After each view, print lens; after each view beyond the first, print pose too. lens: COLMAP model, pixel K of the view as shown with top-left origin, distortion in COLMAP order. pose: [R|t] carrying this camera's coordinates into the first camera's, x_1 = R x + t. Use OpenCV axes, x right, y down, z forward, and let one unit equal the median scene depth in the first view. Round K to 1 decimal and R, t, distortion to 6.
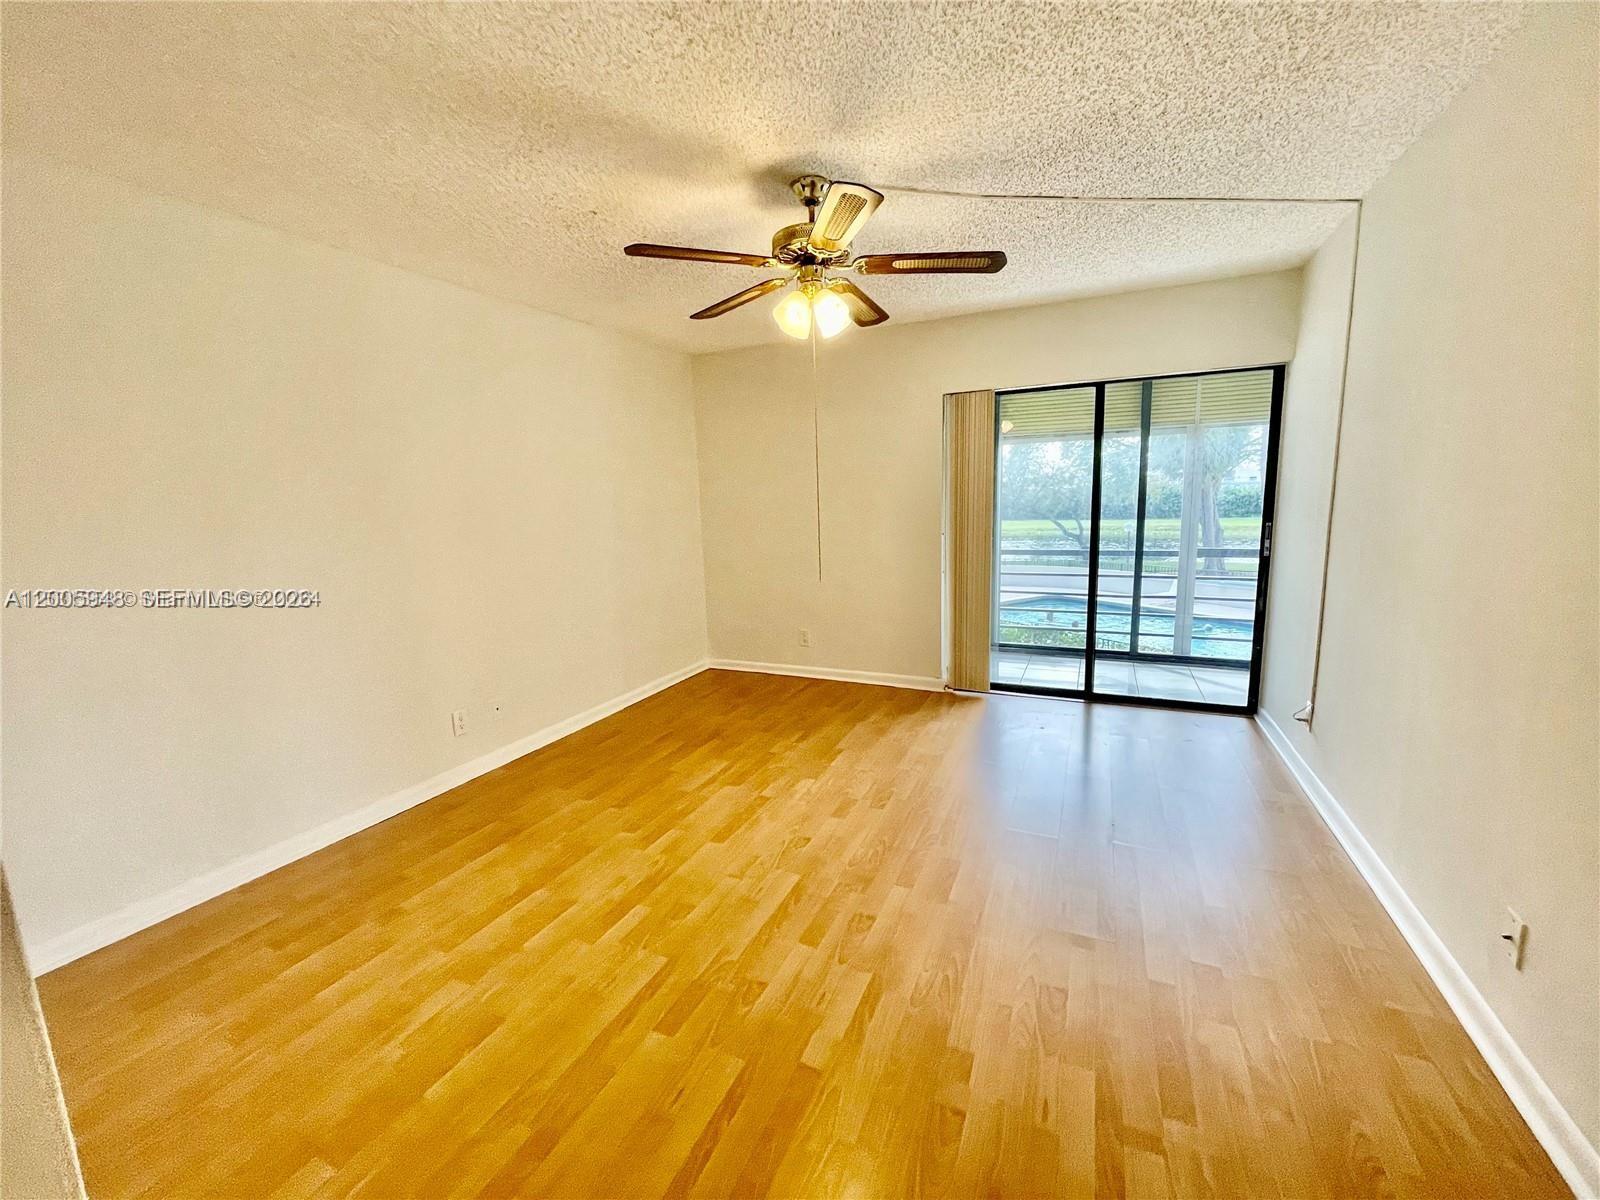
lens RADIAL K [[647.1, 0, 791.5], [0, 647.1, 600.2], [0, 0, 1]] dist [-0.000741, -0.000033]
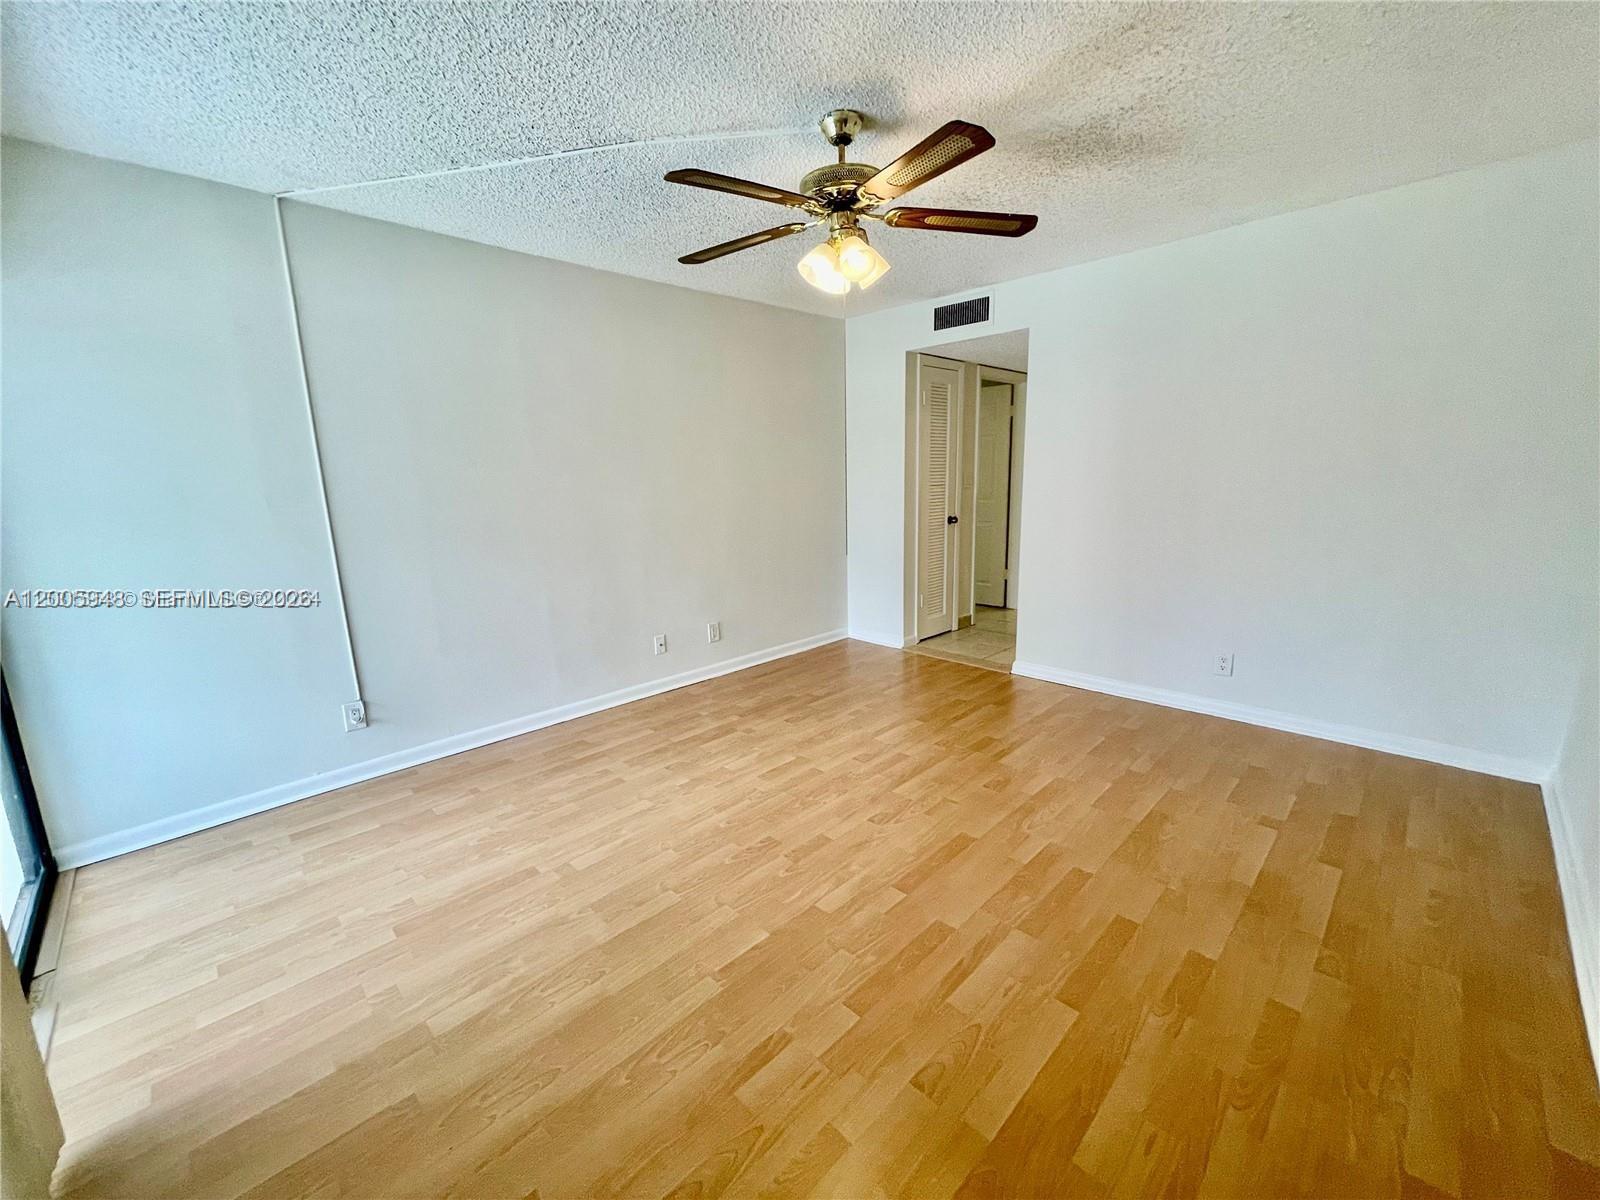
lens RADIAL K [[647.1, 0, 791.5], [0, 647.1, 600.2], [0, 0, 1]] dist [-0.000741, -0.000033]
pose [[-0.936618, -0.011642, 0.350158, -0.192013], [0.108410, 0.940766, 0.321258, -0.255651], [-0.333157, 0.338857, -0.879876, 1.720809]]
